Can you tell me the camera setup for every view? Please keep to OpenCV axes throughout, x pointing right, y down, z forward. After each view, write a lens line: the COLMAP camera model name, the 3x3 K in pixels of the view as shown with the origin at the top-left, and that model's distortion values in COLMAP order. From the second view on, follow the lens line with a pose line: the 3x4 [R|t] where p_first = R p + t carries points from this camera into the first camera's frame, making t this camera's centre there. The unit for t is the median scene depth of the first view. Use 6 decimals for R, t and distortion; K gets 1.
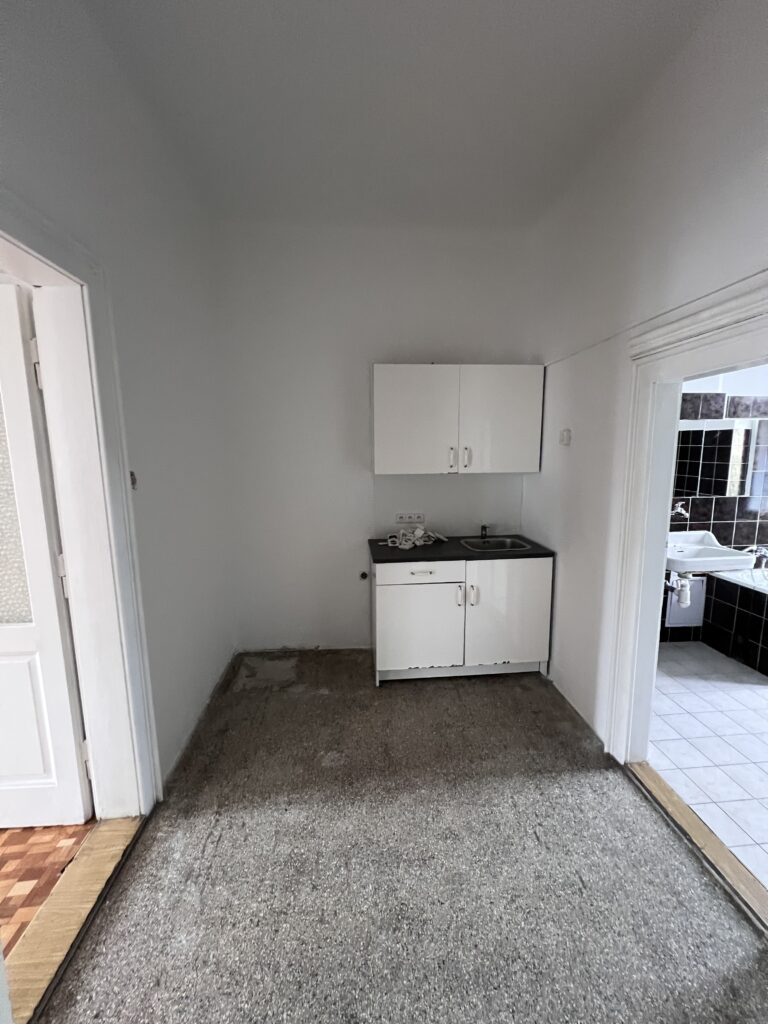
lens RADIAL K [[408.6, 0, 384.0], [0, 408.6, 512.0], [0, 0, 1]] dist [0.000622, 0.000110]
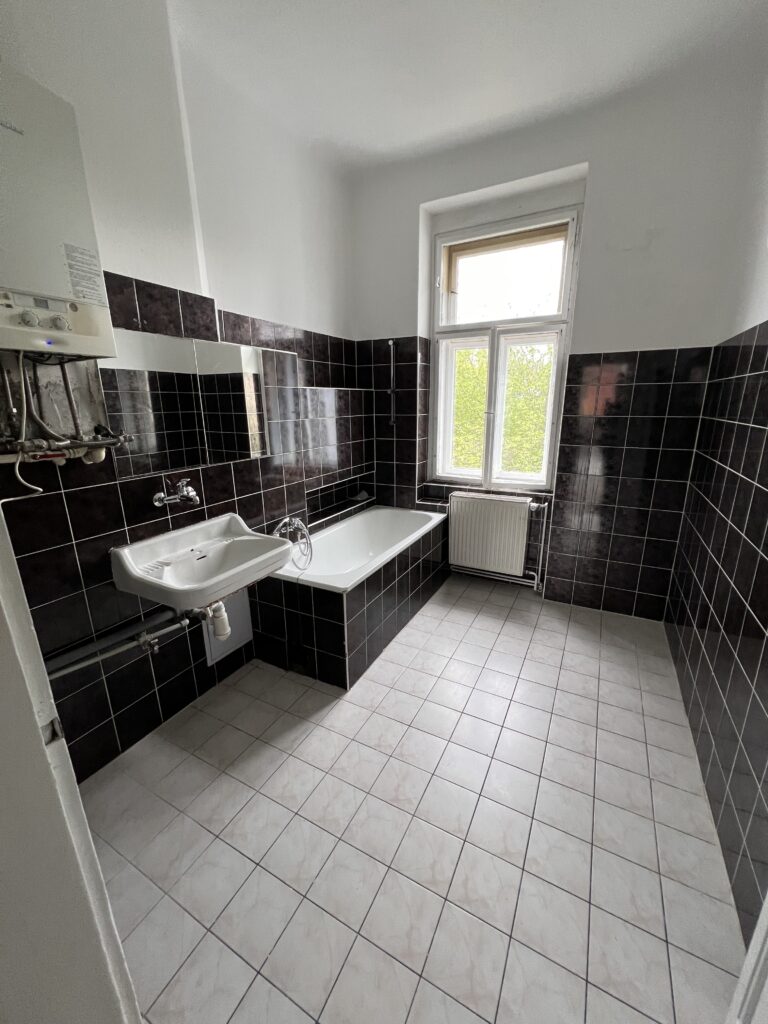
lens RADIAL K [[408.6, 0, 384.0], [0, 408.6, 512.0], [0, 0, 1]] dist [0.000622, 0.000110]
pose [[0.538430, -0.215639, 0.814612, 0.378989], [0.130327, 0.976381, 0.172321, -0.040614], [-0.832531, 0.013383, 0.553817, 0.420210]]
